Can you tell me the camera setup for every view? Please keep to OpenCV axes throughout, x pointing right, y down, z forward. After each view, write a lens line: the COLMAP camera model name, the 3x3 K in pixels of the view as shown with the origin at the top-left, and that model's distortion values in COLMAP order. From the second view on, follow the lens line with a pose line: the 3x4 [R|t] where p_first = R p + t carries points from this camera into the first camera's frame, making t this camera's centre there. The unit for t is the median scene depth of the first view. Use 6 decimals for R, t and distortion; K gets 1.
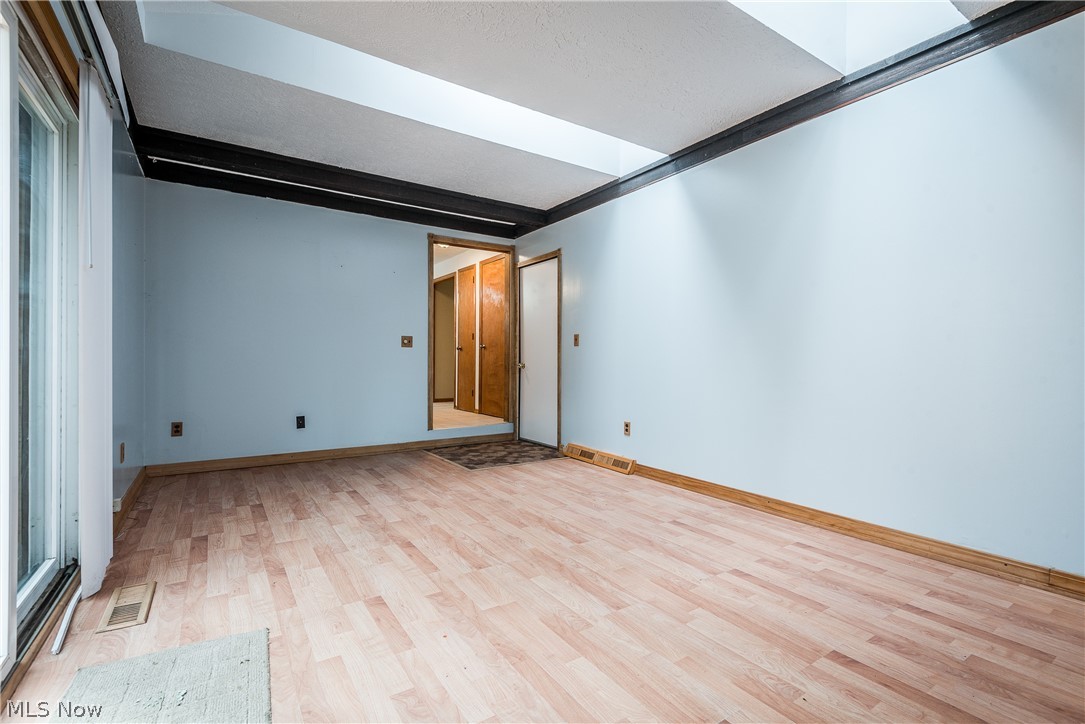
lens RADIAL K [[495.1, 0, 542.8], [0, 495.1, 360.6], [0, 0, 1]] dist [0.023479, -0.002063]
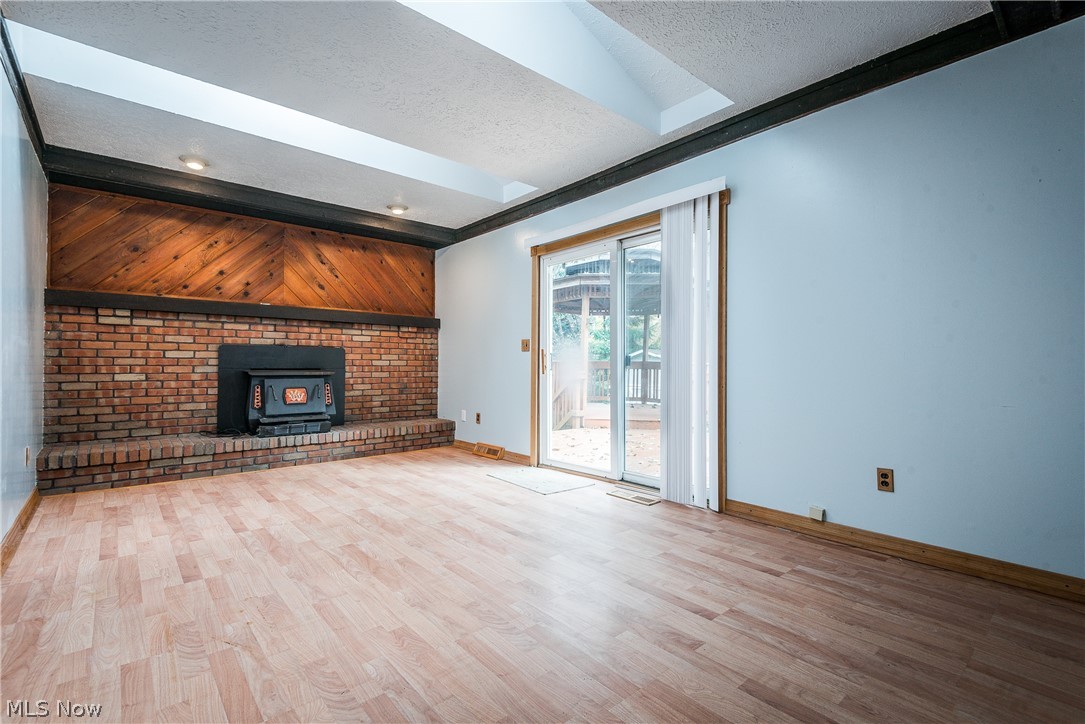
lens RADIAL K [[495.1, 0, 542.2], [0, 495.1, 363.5], [0, 0, 1]] dist [0.023479, -0.002063]
pose [[-0.992689, -0.007623, -0.120461, -0.187721], [-0.007664, 0.999971, -0.000119, -0.007474], [0.120458, 0.000805, -0.992718, 2.022306]]
